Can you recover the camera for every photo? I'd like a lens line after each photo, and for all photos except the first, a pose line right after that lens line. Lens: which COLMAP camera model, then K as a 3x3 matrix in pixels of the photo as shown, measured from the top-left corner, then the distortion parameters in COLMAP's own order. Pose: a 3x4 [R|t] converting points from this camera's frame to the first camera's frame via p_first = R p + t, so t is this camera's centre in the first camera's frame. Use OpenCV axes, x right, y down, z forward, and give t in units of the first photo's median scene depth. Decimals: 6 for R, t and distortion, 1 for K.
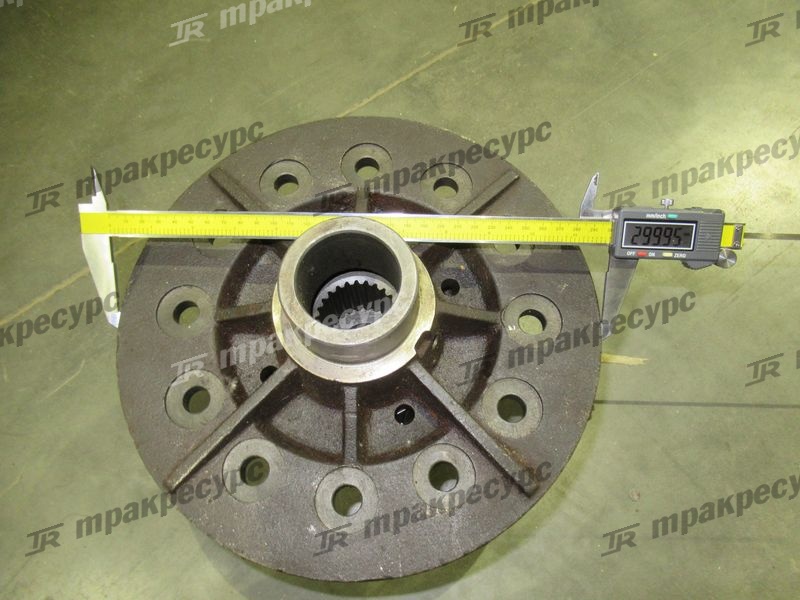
lens RADIAL K [[585.3, 0, 398.2], [0, 585.3, 289.1], [0, 0, 1]] dist [0.017408, -0.016466]
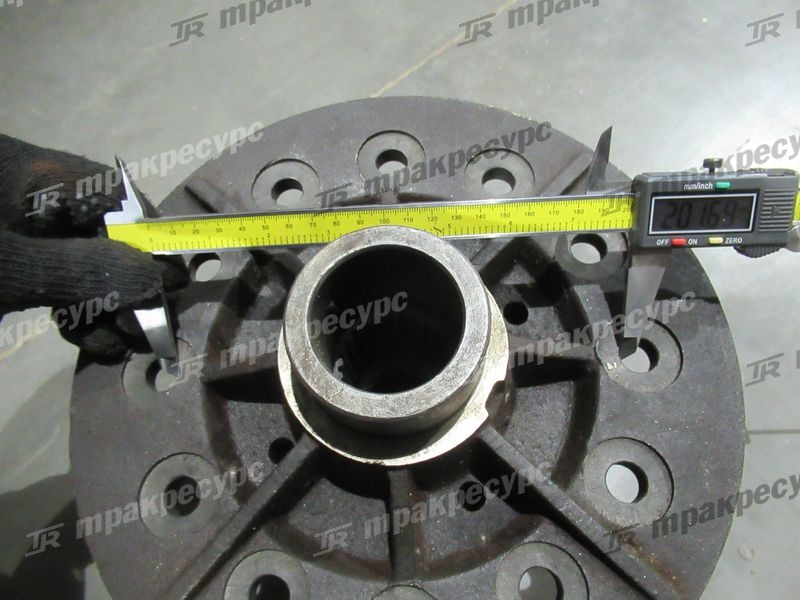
lens RADIAL K [[585.3, 0, 399.8], [0, 585.3, 298.9], [0, 0, 1]] dist [0.017408, -0.016466]
pose [[0.997675, -0.067390, -0.010124, -0.054152], [0.067299, 0.997691, -0.009095, -0.027062], [0.010714, 0.008392, 0.999907, 0.280022]]
